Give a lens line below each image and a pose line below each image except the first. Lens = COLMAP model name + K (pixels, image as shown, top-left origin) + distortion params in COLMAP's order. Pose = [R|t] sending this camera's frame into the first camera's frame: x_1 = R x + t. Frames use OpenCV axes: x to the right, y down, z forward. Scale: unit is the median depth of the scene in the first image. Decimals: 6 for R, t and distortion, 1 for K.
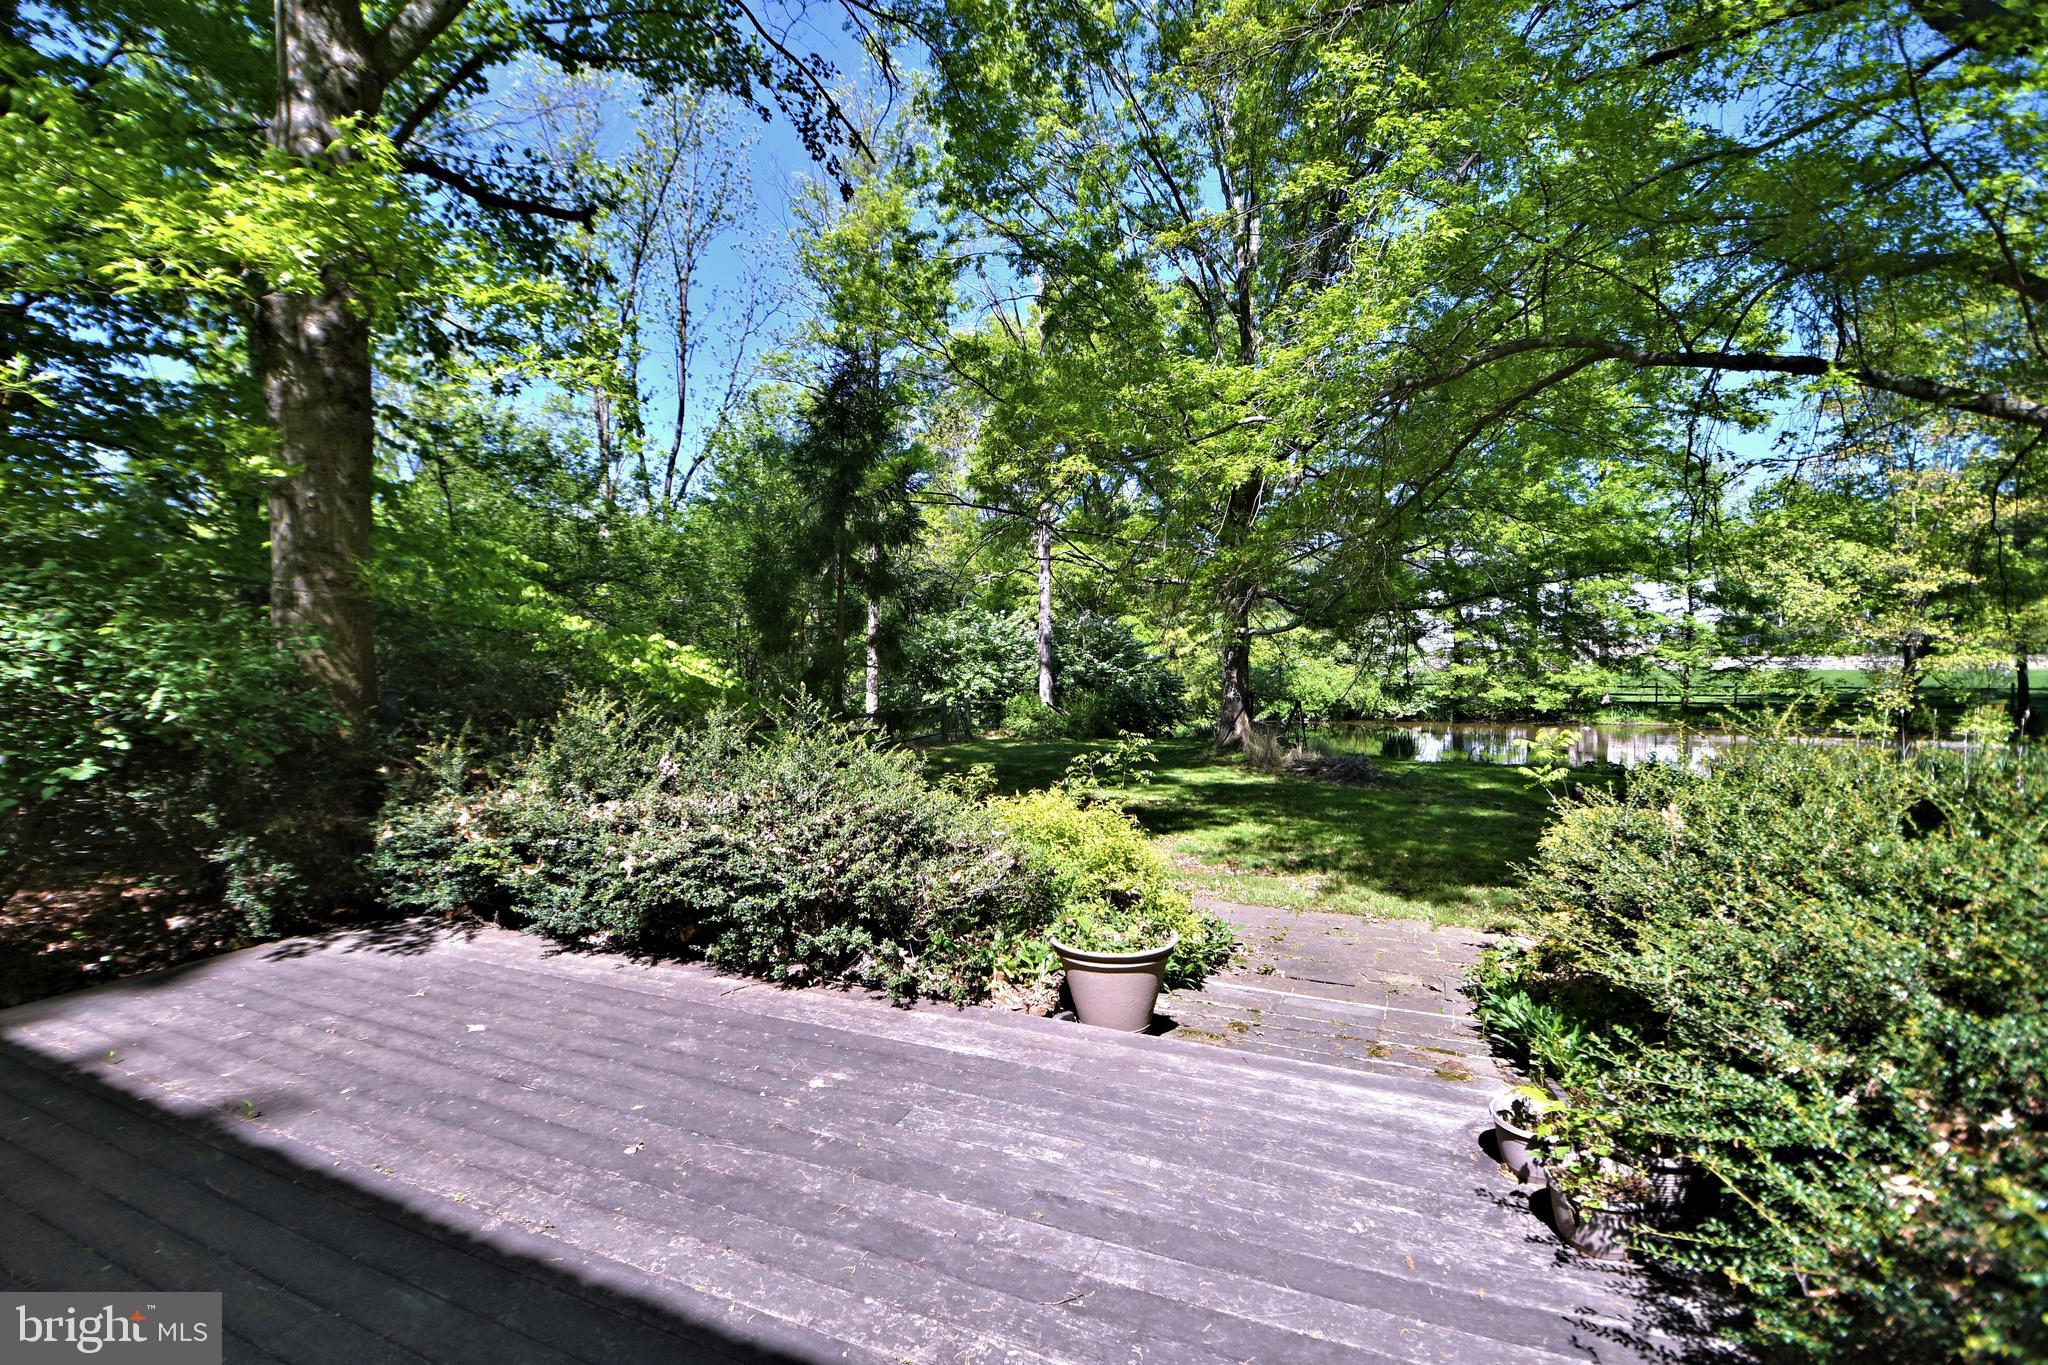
lens RADIAL K [[905.7, 0, 1020.6], [0, 905.7, 670.0], [0, 0, 1]] dist [0.000996, -0.010521]
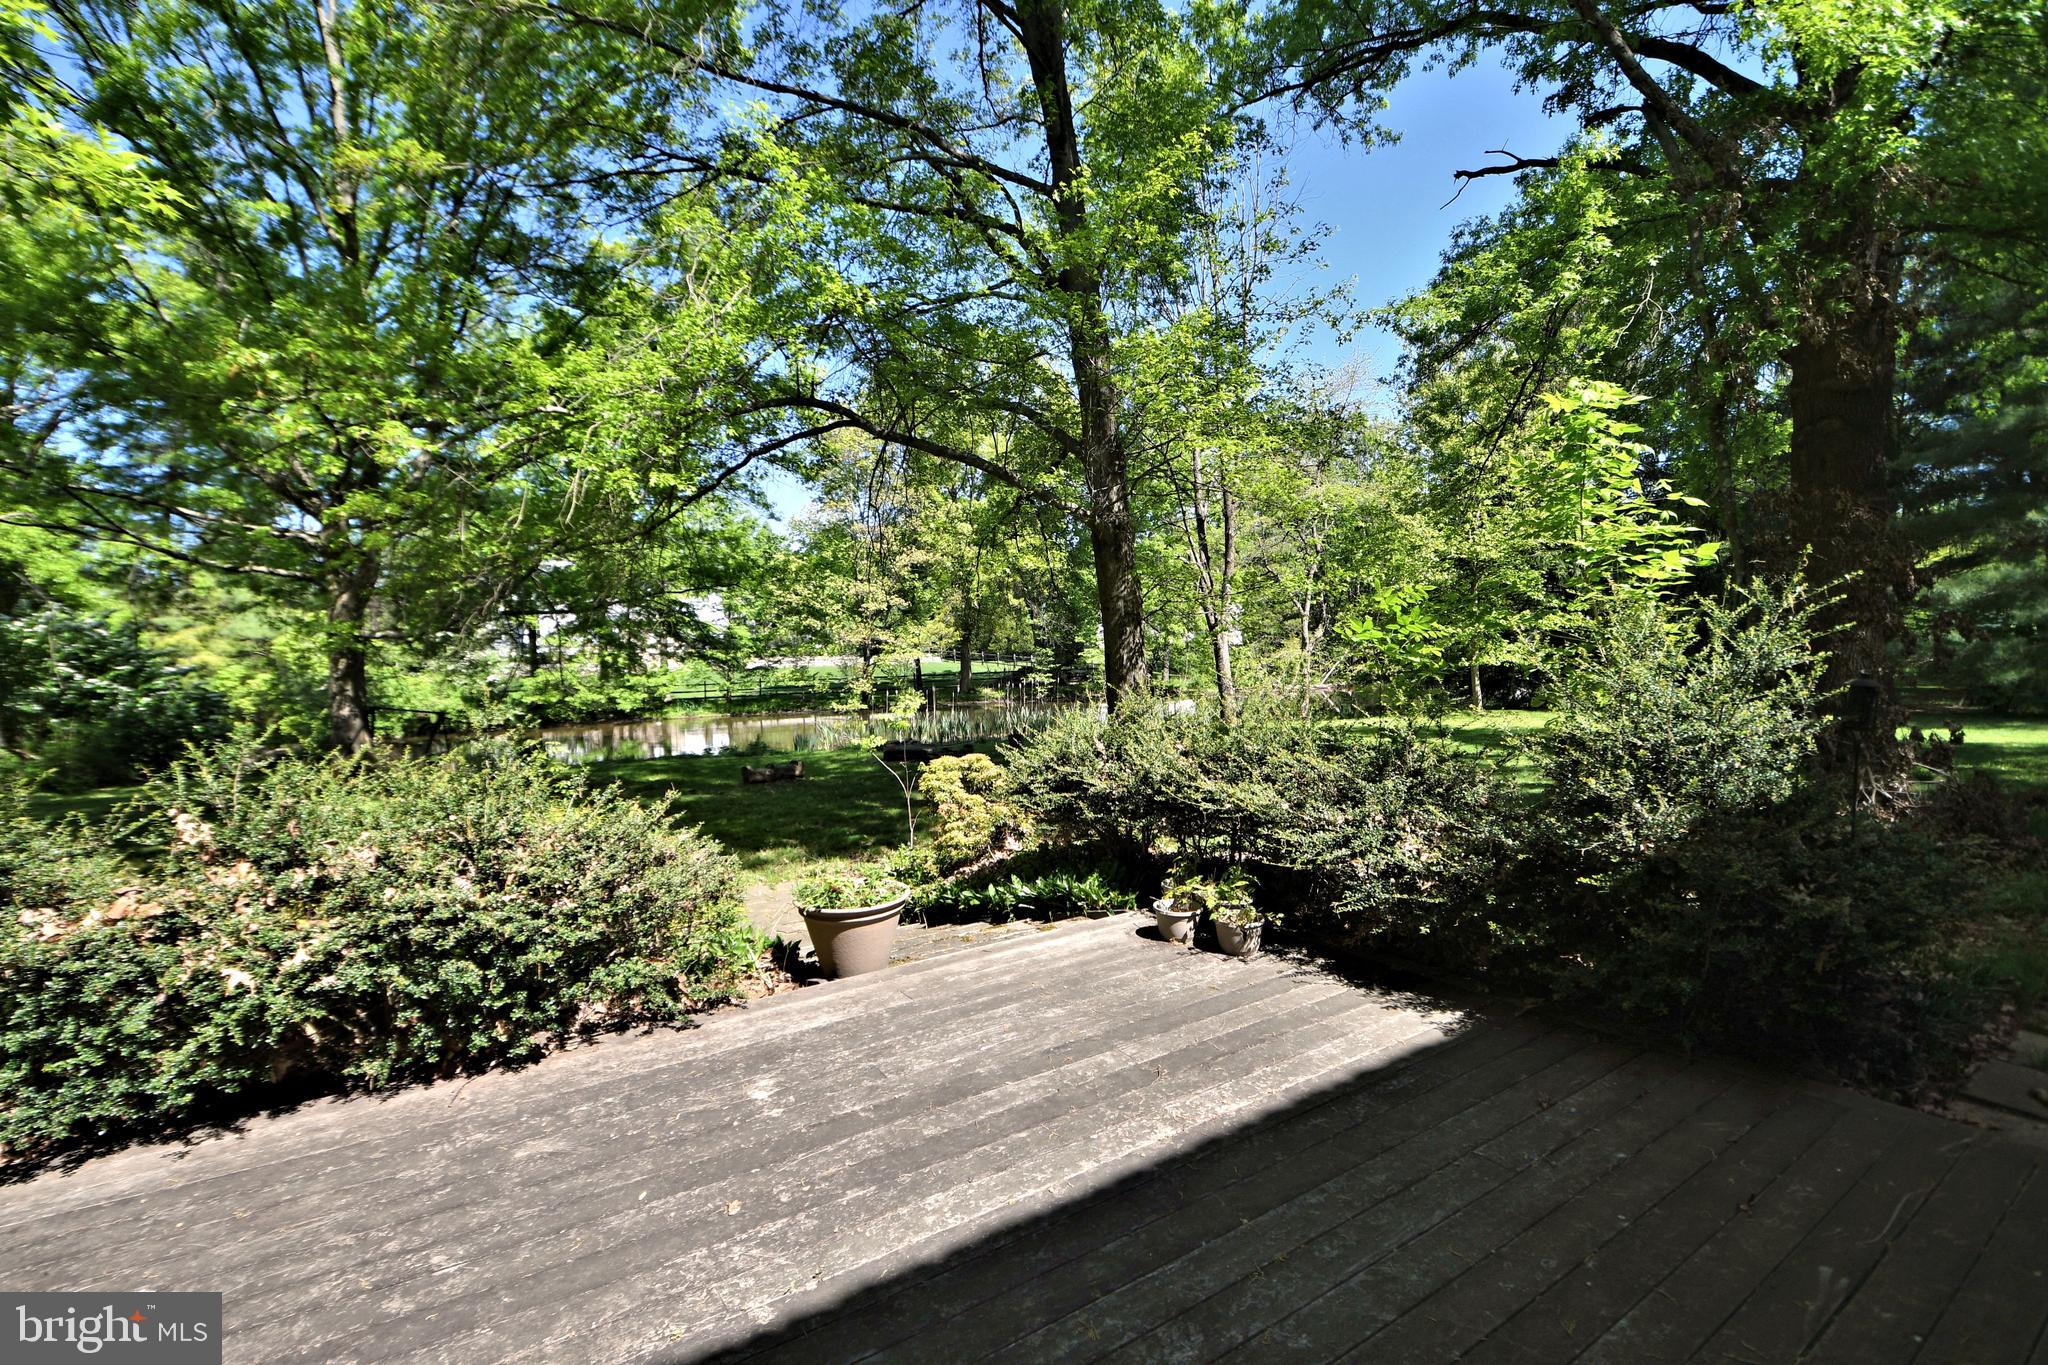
lens RADIAL K [[906.2, 0, 1002.5], [0, 906.2, 671.5], [0, 0, 1]] dist [0.026073, -0.035052]
pose [[0.556802, -0.027428, 0.830192, -0.610799], [0.032162, 0.999417, 0.011449, 0.004406], [-0.830022, 0.020326, 0.557360, 0.170801]]
